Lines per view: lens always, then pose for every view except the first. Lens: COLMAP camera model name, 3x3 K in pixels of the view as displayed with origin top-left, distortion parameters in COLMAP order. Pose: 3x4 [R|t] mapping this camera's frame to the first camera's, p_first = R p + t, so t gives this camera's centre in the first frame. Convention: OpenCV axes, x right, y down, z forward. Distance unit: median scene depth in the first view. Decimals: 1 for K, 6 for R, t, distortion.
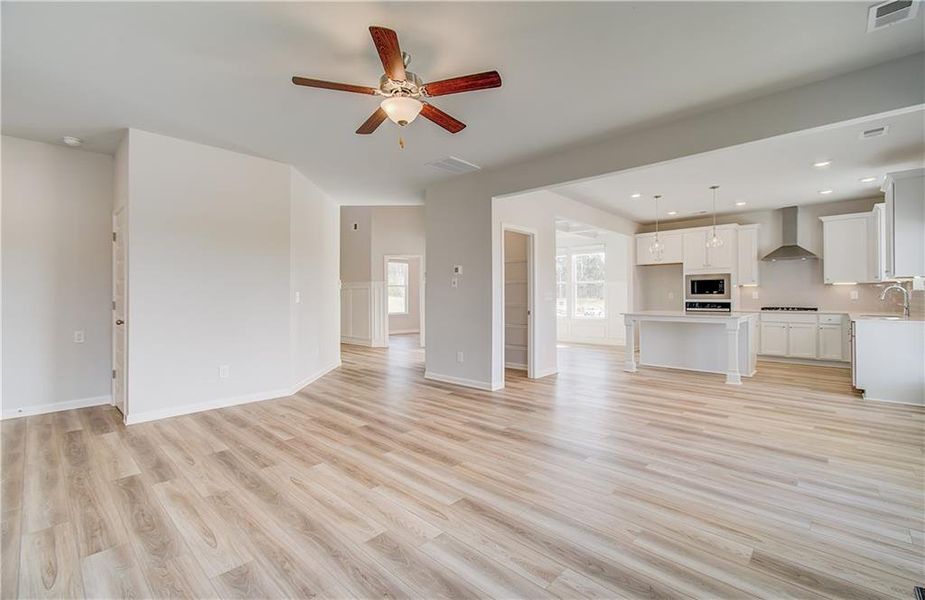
lens RADIAL K [[402.7, 0, 463.8], [0, 402.7, 294.5], [0, 0, 1]] dist [-0.001970, -0.000255]
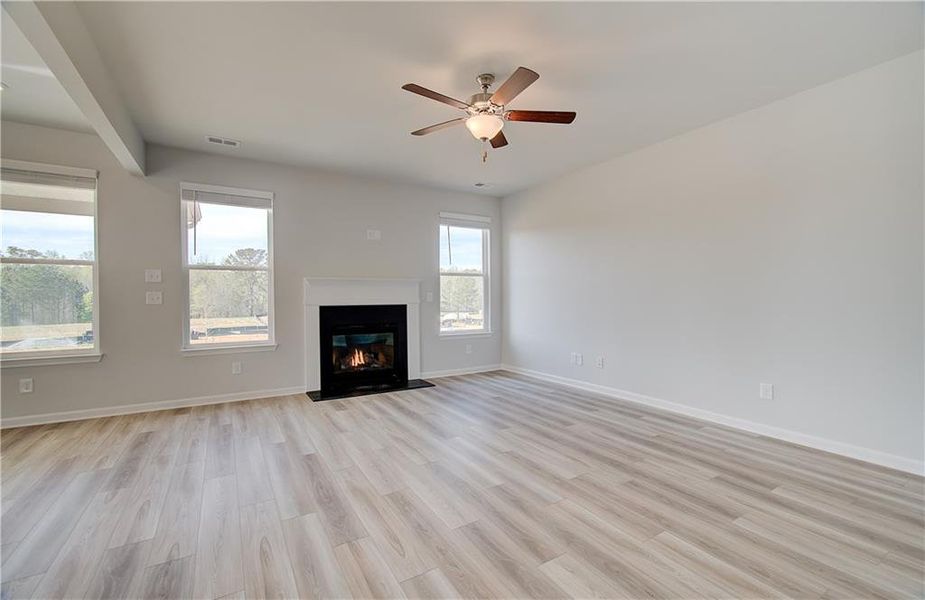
lens RADIAL K [[402.7, 0, 463.8], [0, 402.7, 294.5], [0, 0, 1]] dist [-0.001970, -0.000255]
pose [[-0.962337, 0.008141, 0.271738, -0.179497], [0.005821, 0.999939, -0.009343, 0.004512], [-0.271798, -0.007409, -0.962326, 0.938916]]
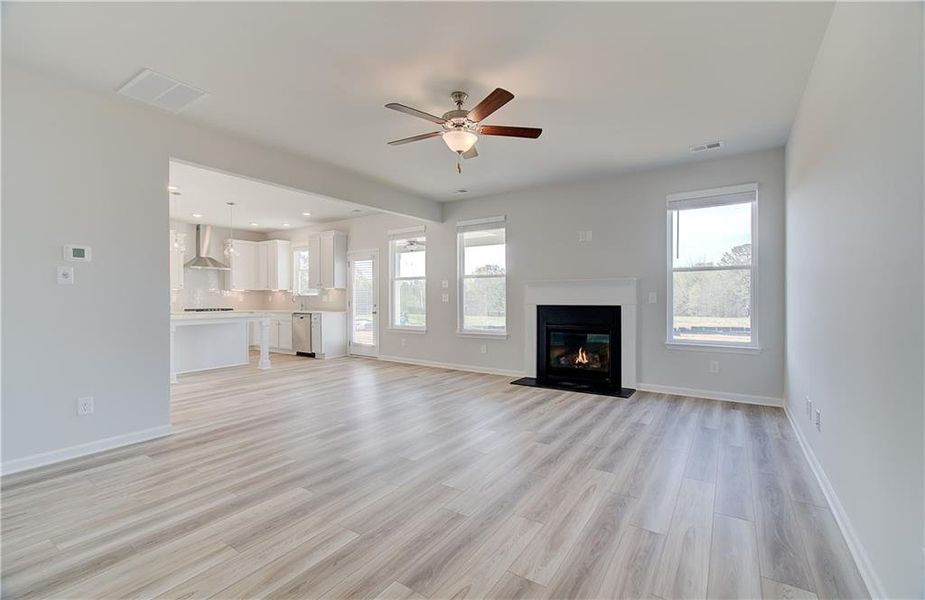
lens RADIAL K [[396.6, 0, 462.5], [0, 396.6, 300.0], [0, 0, 1]] dist [-0.002739, 0.000248]
pose [[-0.154000, -0.003651, 0.988064, -0.595398], [-0.000439, 0.999993, 0.003626, 0.002164], [-0.988071, 0.000124, -0.154001, 0.527120]]
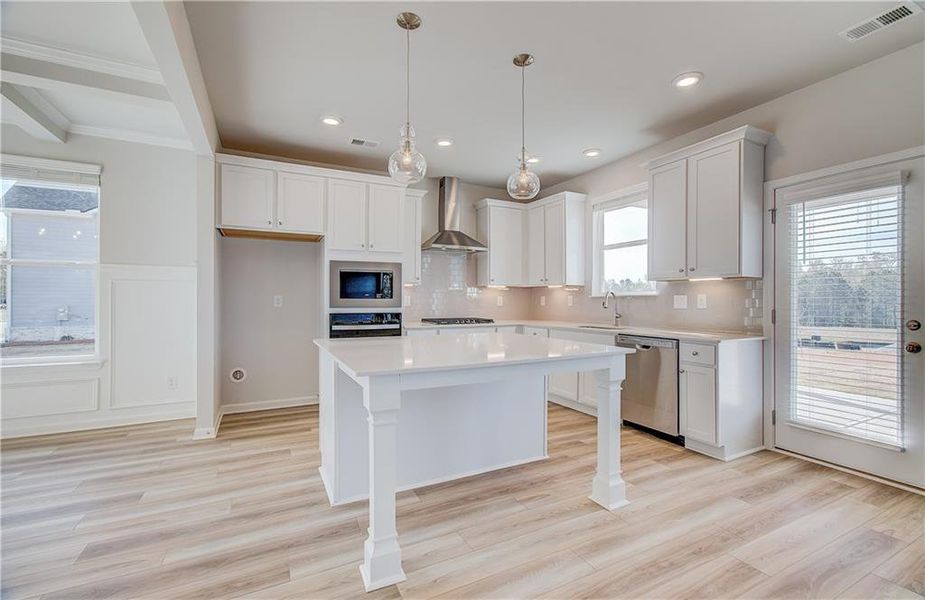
lens RADIAL K [[396.6, 0, 462.5], [0, 396.6, 300.0], [0, 0, 1]] dist [-0.002739, 0.000248]
pose [[0.344770, 0.003743, 0.938680, 0.187604], [-0.006245, 0.999979, -0.001694, 0.001893], [-0.938666, -0.005278, 0.344786, 0.916270]]
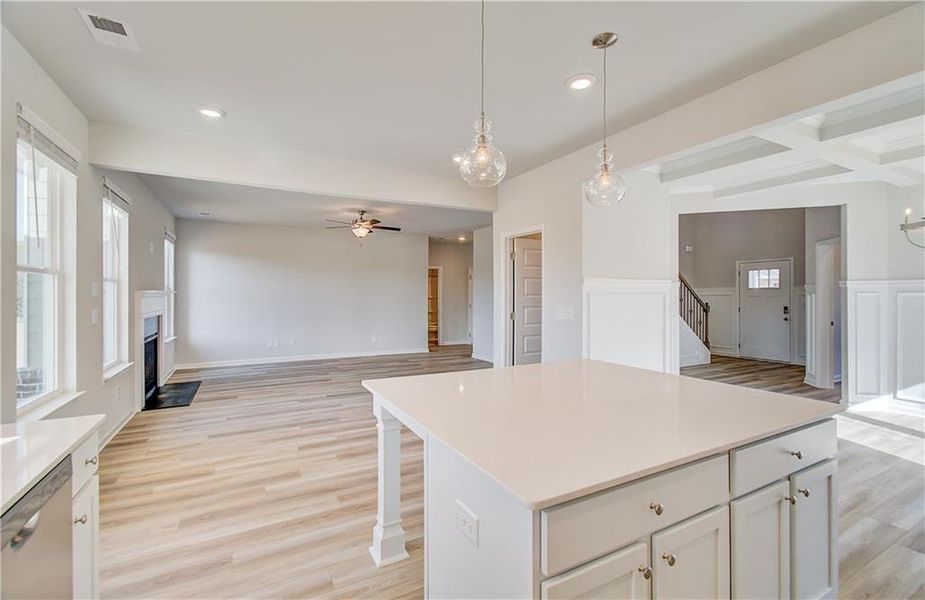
lens RADIAL K [[402.7, 0, 463.8], [0, 402.7, 294.5], [0, 0, 1]] dist [-0.001970, -0.000255]
pose [[-0.316186, -0.001010, -0.948697, 0.933197], [0.003555, 0.999991, -0.002250, -0.027351], [0.948690, -0.004084, -0.316180, 1.092548]]
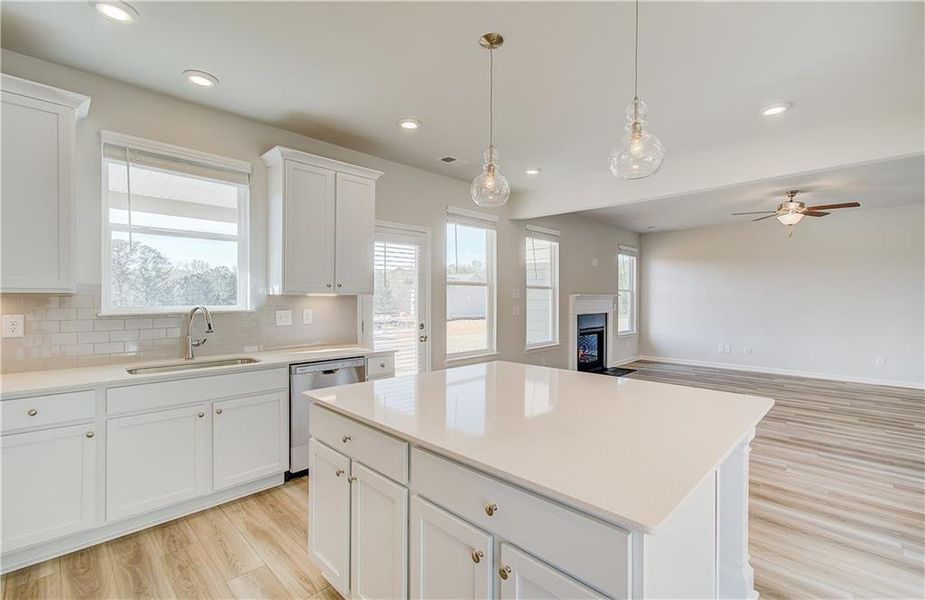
lens RADIAL K [[410.5, 0, 467.1], [0, 410.5, 301.6], [0, 0, 1]] dist [-0.027838, 0.017736]
pose [[-0.999680, -0.000363, 0.025281, 0.644126], [-0.000236, 0.999987, 0.005025, -0.025314], [-0.025283, 0.005018, -0.999668, 1.392095]]
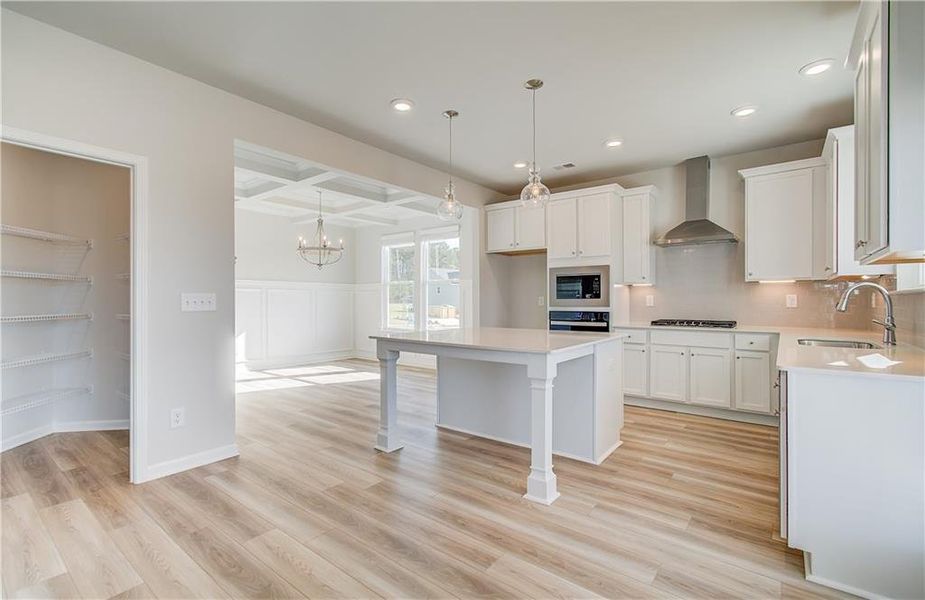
lens RADIAL K [[410.5, 0, 467.1], [0, 410.5, 301.6], [0, 0, 1]] dist [-0.027838, 0.017736]
pose [[0.995854, 0.001547, 0.090951, 0.497806], [-0.002520, 0.999941, 0.010584, -0.003246], [-0.090929, -0.010770, 0.995799, 0.503577]]
